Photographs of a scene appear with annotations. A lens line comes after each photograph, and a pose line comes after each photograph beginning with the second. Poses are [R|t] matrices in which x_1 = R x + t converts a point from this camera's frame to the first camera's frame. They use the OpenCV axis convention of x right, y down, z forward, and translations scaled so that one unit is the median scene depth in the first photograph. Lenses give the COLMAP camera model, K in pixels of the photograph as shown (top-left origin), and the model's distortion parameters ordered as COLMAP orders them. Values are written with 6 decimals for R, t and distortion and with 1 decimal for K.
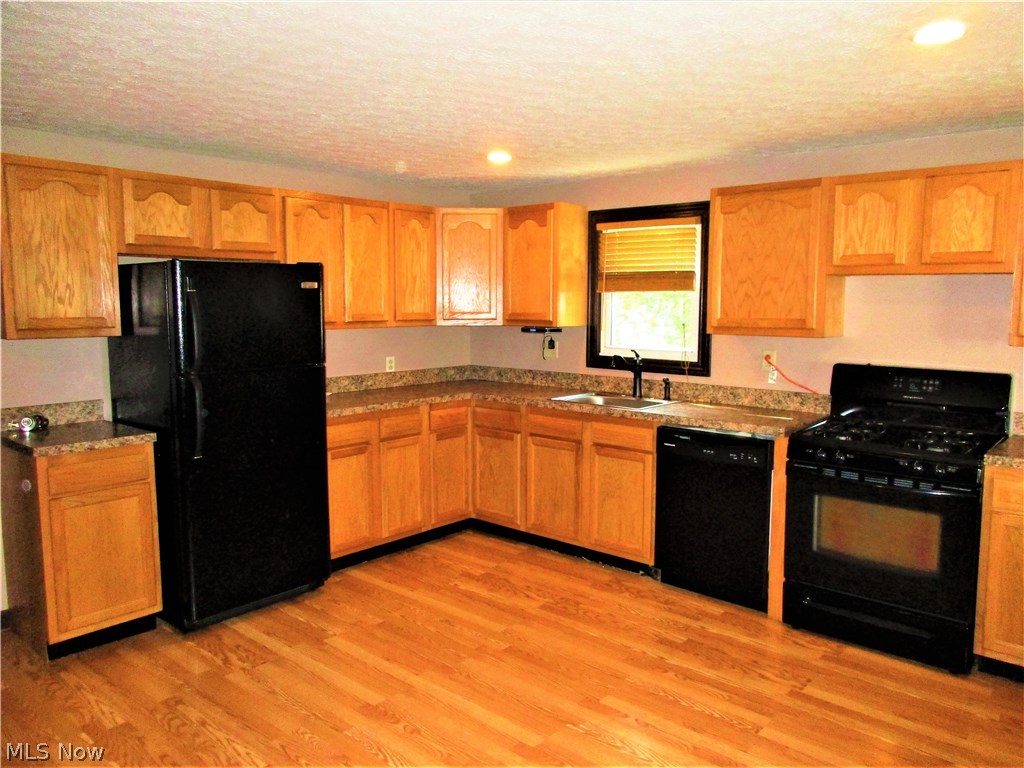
lens RADIAL K [[747.8, 0, 512.4], [0, 747.8, 412.5], [0, 0, 1]] dist [0.003427, 0.000085]
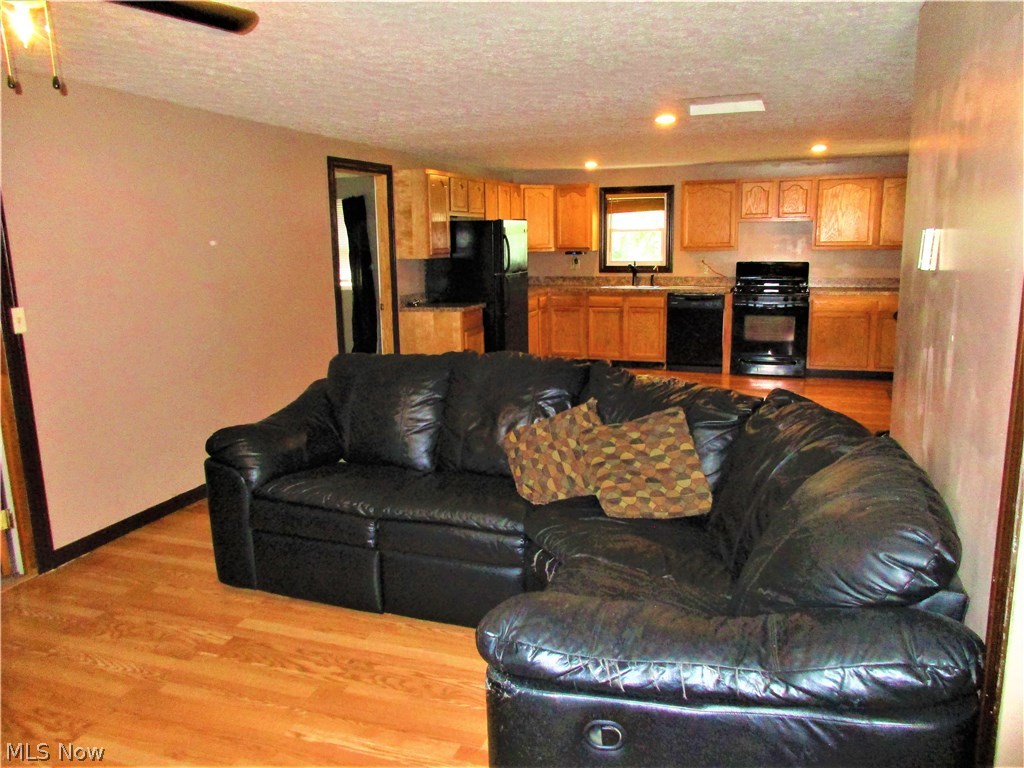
lens RADIAL K [[772.7, 0, 512.0], [0, 772.7, 384.0], [0, 0, 1]] dist [0.038780, -0.002585]
pose [[0.943538, -0.082109, 0.320926, -0.822796], [0.068690, 0.996233, 0.052934, 0.107888], [-0.324063, -0.027901, 0.945624, -0.821691]]
